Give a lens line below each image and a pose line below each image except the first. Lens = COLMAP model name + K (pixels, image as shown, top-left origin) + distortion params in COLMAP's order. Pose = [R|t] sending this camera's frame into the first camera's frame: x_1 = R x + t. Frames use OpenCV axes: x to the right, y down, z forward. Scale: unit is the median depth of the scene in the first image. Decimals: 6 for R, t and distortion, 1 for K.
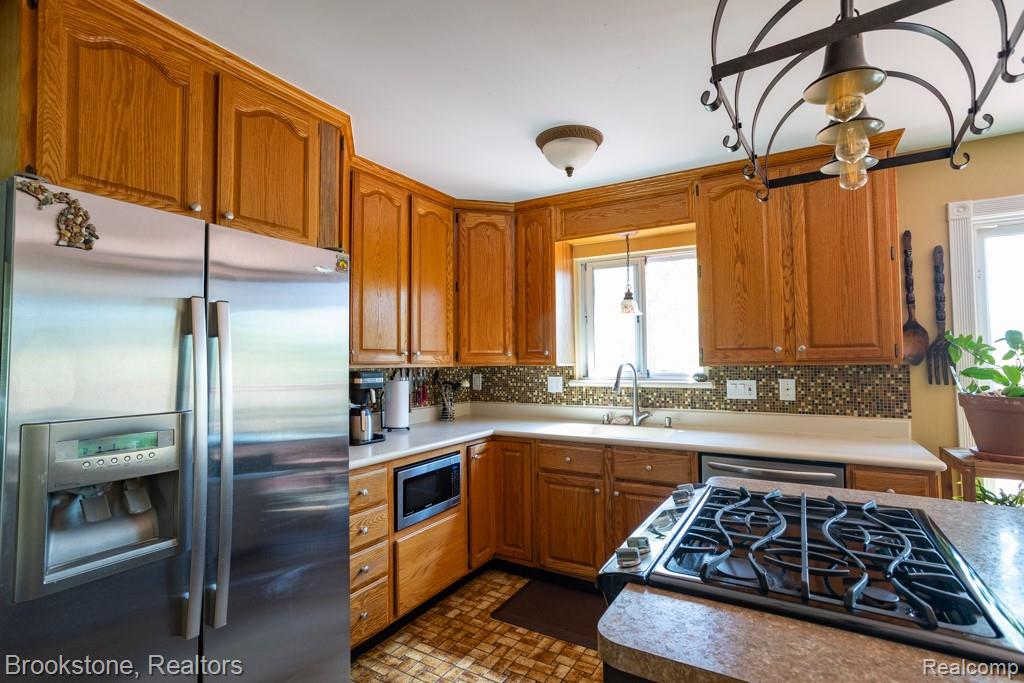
lens RADIAL K [[490.1, 0, 512.5], [0, 490.1, 344.0], [0, 0, 1]] dist [-0.043389, 0.036841]
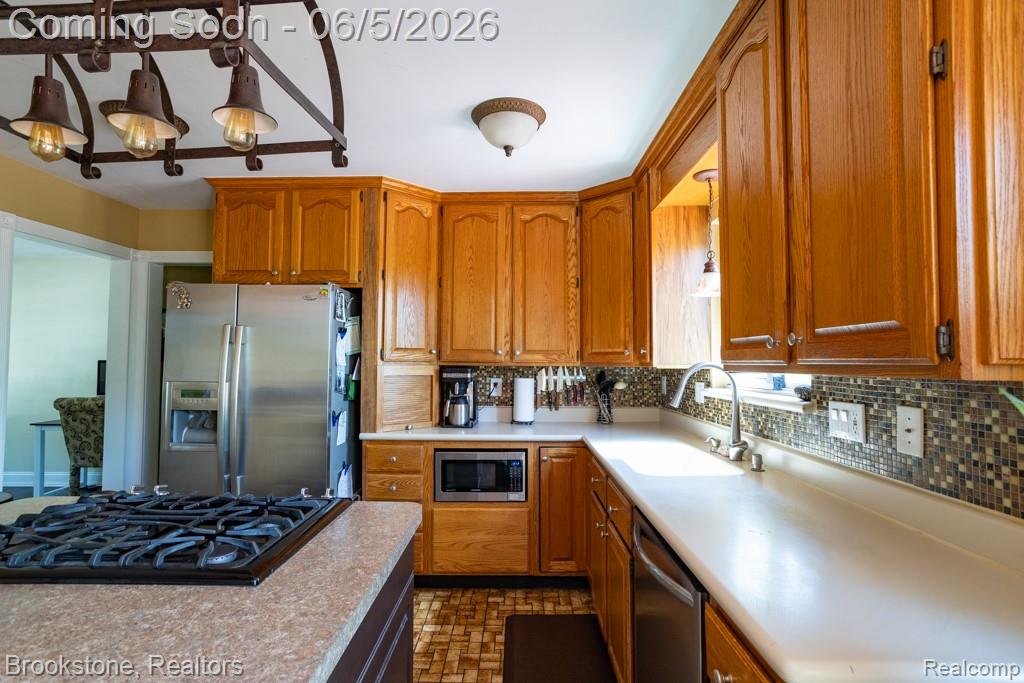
lens RADIAL K [[500.2, 0, 506.5], [0, 500.2, 343.8], [0, 0, 1]] dist [-0.044944, 0.038180]
pose [[0.504597, -0.018855, -0.863149, 0.788137], [0.019800, 0.999751, -0.010264, 0.011611], [0.863128, -0.011911, 0.504845, 0.460464]]
